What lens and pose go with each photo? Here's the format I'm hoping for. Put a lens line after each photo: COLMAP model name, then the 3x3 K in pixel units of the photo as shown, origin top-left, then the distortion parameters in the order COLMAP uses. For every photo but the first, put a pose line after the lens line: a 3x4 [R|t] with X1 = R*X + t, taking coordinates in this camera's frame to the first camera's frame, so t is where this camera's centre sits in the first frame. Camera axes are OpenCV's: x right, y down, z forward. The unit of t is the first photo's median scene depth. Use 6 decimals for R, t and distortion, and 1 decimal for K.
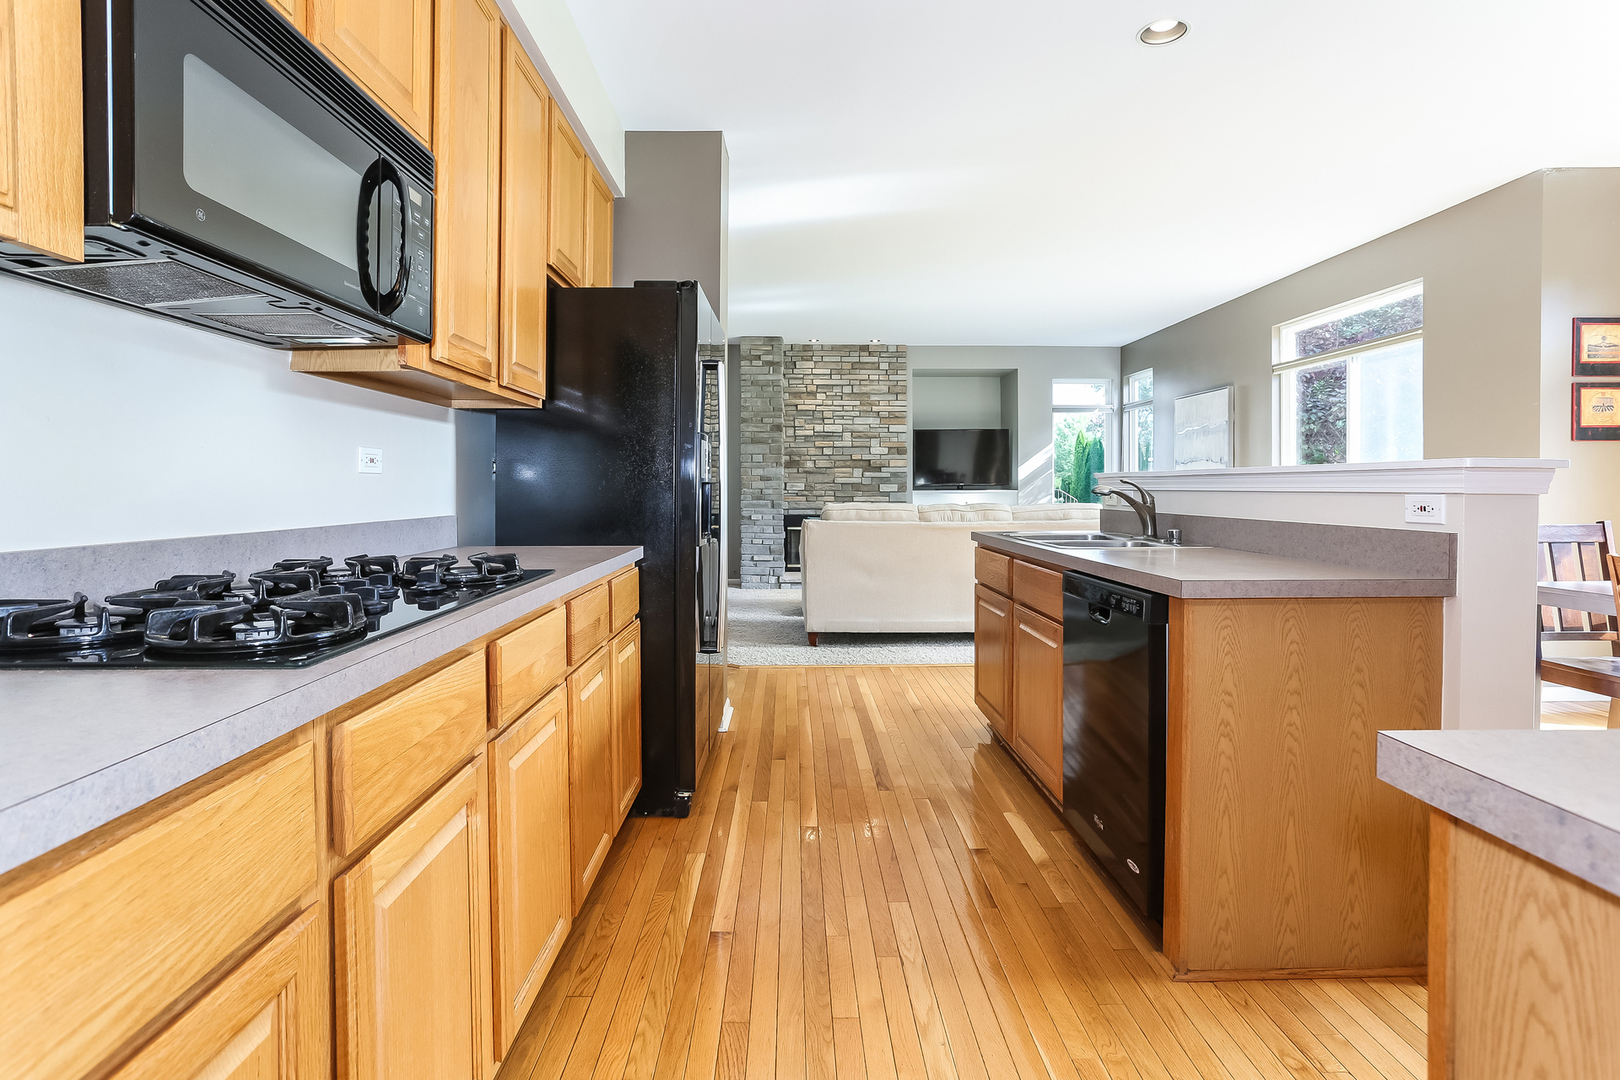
lens RADIAL K [[767.0, 0, 810.5], [0, 767.0, 489.3], [0, 0, 1]] dist [-0.003217, 0.000059]
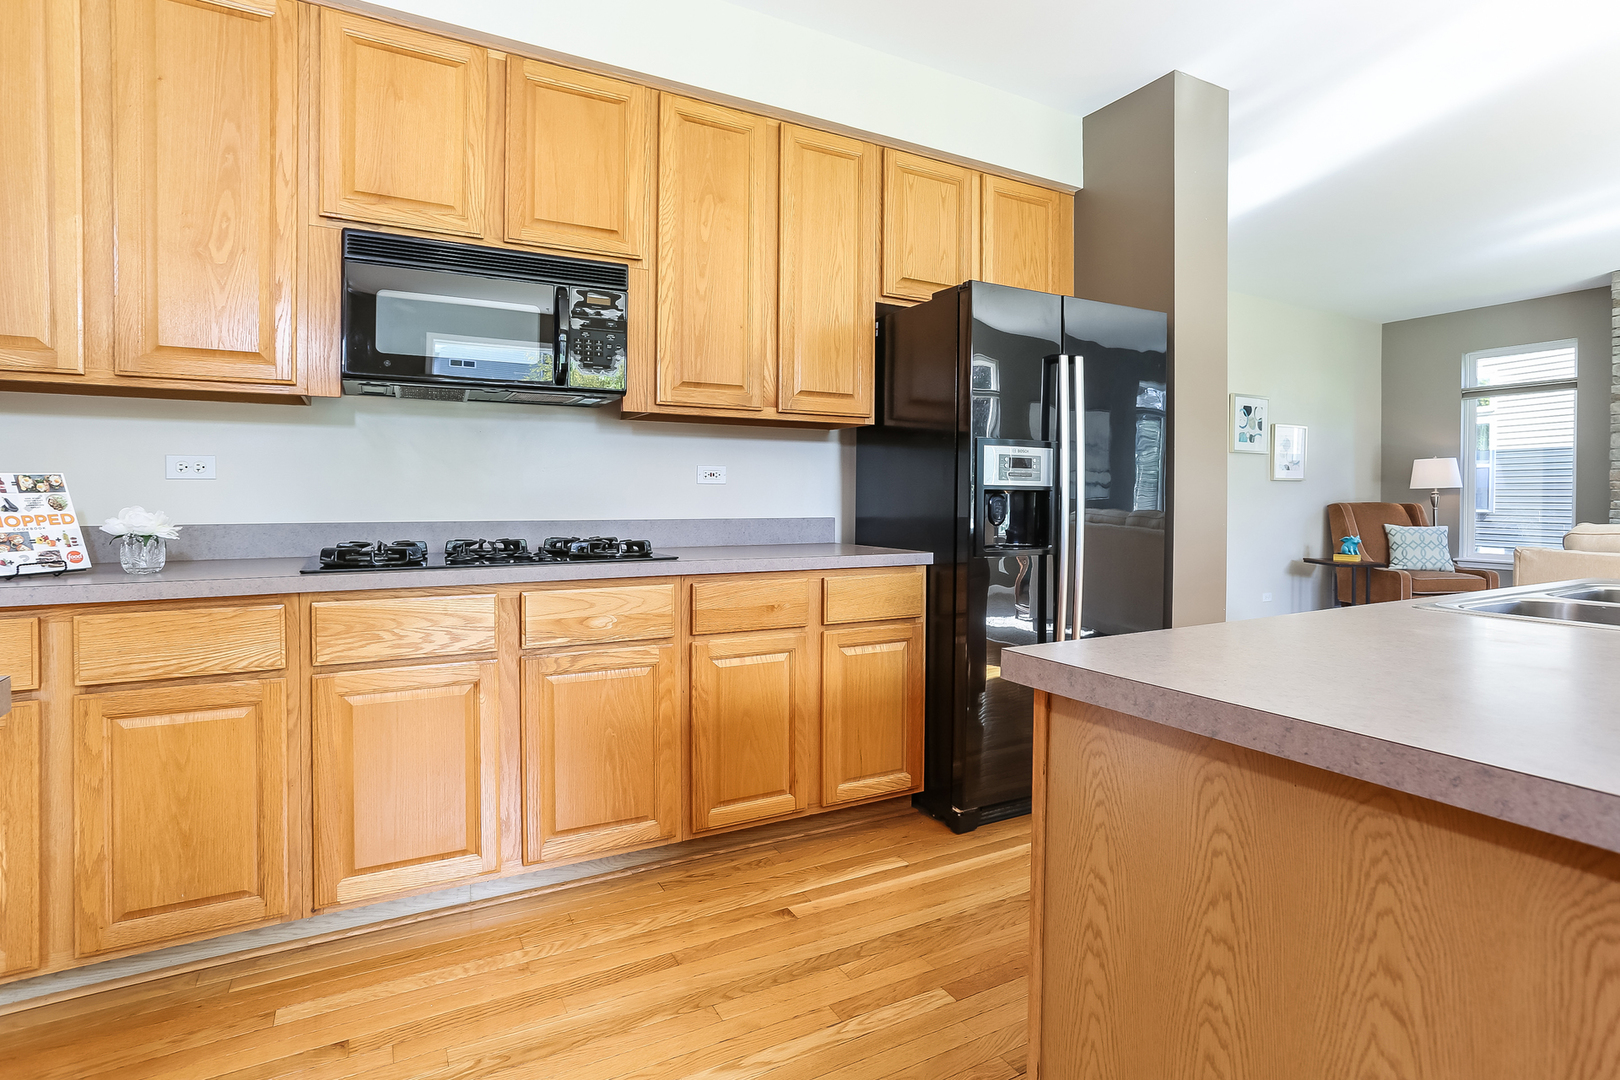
lens RADIAL K [[757.2, 0, 811.2], [0, 757.2, 493.5], [0, 0, 1]] dist [0.002160, 0.000758]
pose [[0.492476, 0.003404, -0.870319, 0.907927], [-0.010340, 0.999945, -0.001940, -0.001823], [0.870264, 0.009954, 0.492484, 0.554803]]
